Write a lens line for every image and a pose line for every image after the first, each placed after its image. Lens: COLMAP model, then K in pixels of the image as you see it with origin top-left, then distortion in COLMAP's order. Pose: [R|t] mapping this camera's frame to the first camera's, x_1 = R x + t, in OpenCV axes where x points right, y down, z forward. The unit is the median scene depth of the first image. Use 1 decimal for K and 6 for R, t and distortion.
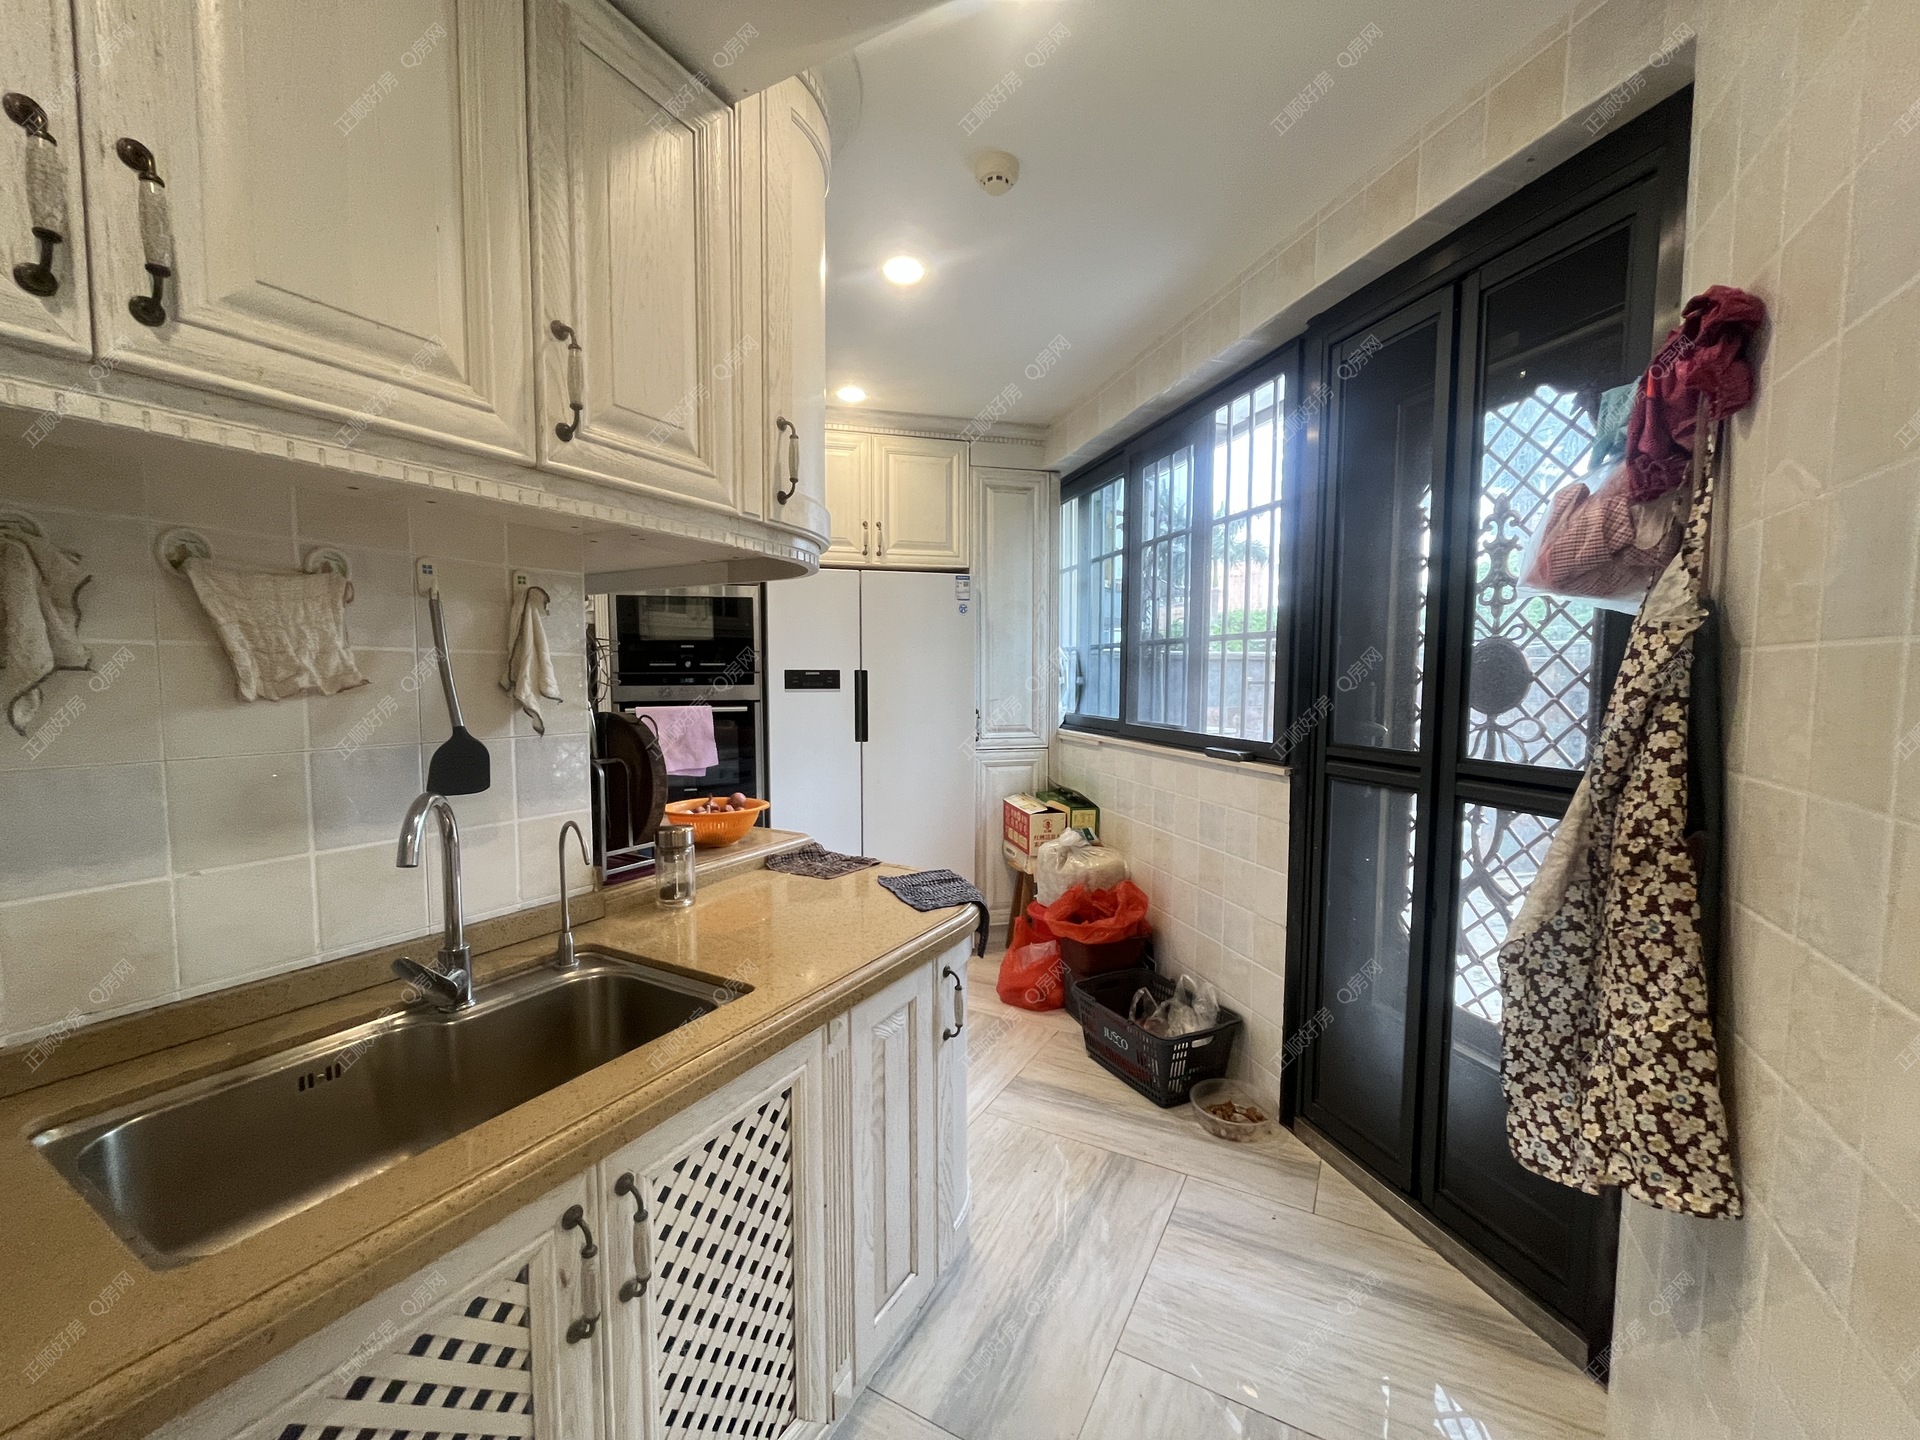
lens RADIAL K [[774.0, 0, 958.9], [0, 774.0, 729.2], [0, 0, 1]] dist [-0.003816, -0.000985]
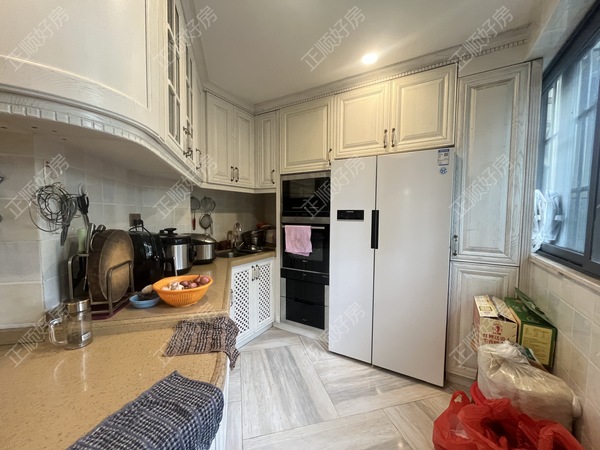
lens RADIAL K [[241.9, 0, 299.7], [0, 241.9, 227.9], [0, 0, 1]] dist [-0.003816, -0.000985]
pose [[0.692682, 0.048871, -0.719585, 0.412572], [-0.054862, 0.998381, 0.014994, -0.081628], [0.719153, 0.029092, 0.694242, 1.171448]]
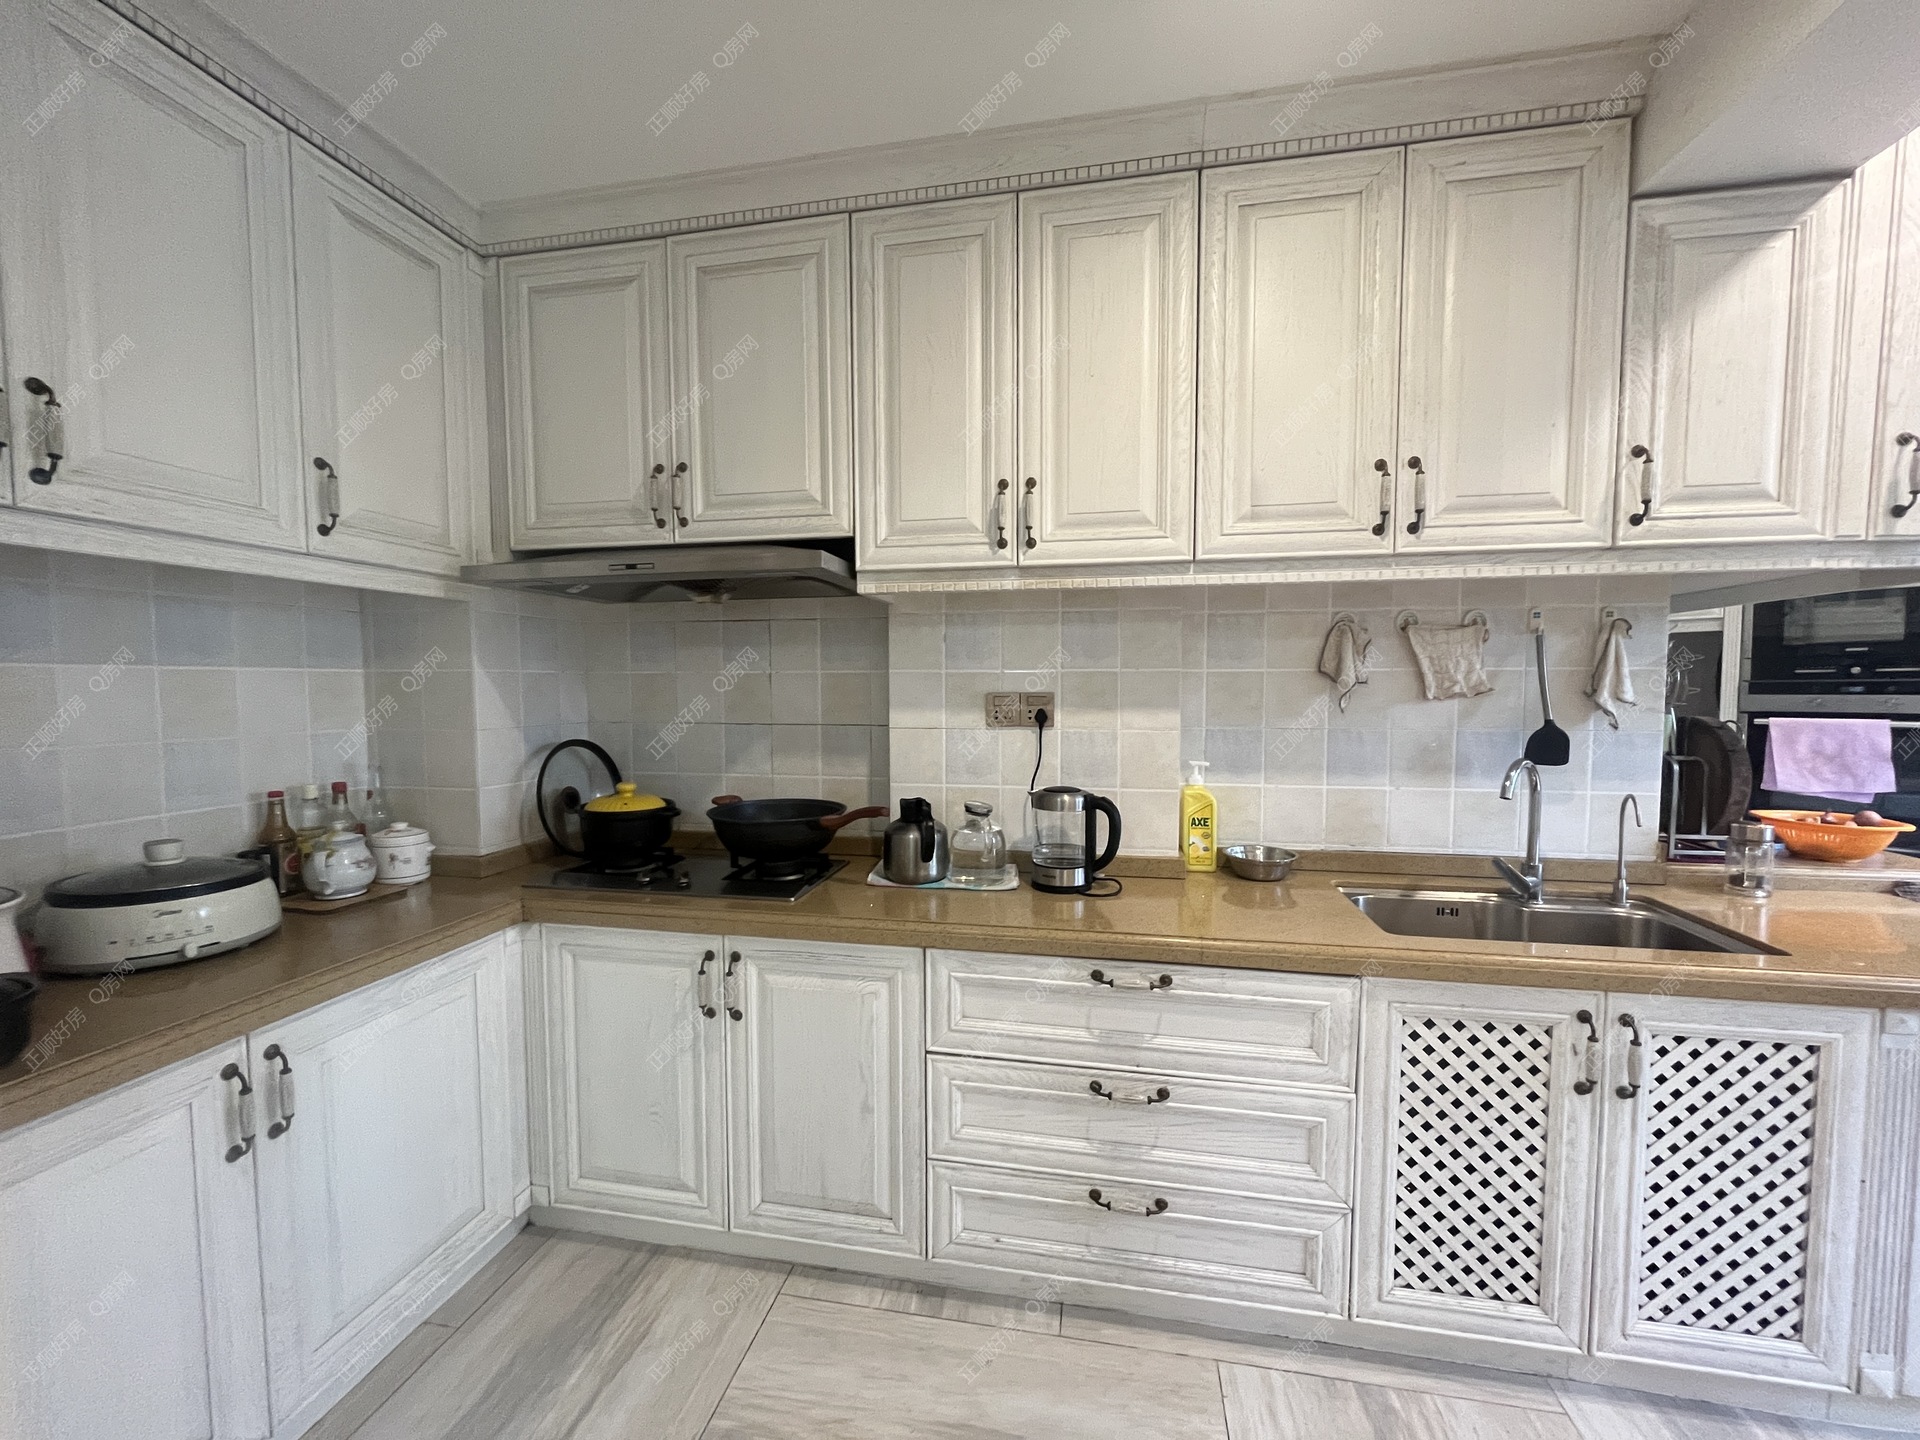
lens RADIAL K [[776.9, 0, 963.2], [0, 776.9, 727.9], [0, 0, 1]] dist [-0.002202, 0.000884]
pose [[0.315365, 0.051773, -0.947557, 0.372486], [-0.062086, 0.997497, 0.033839, 0.028752], [0.946937, 0.048159, 0.317790, -0.488063]]
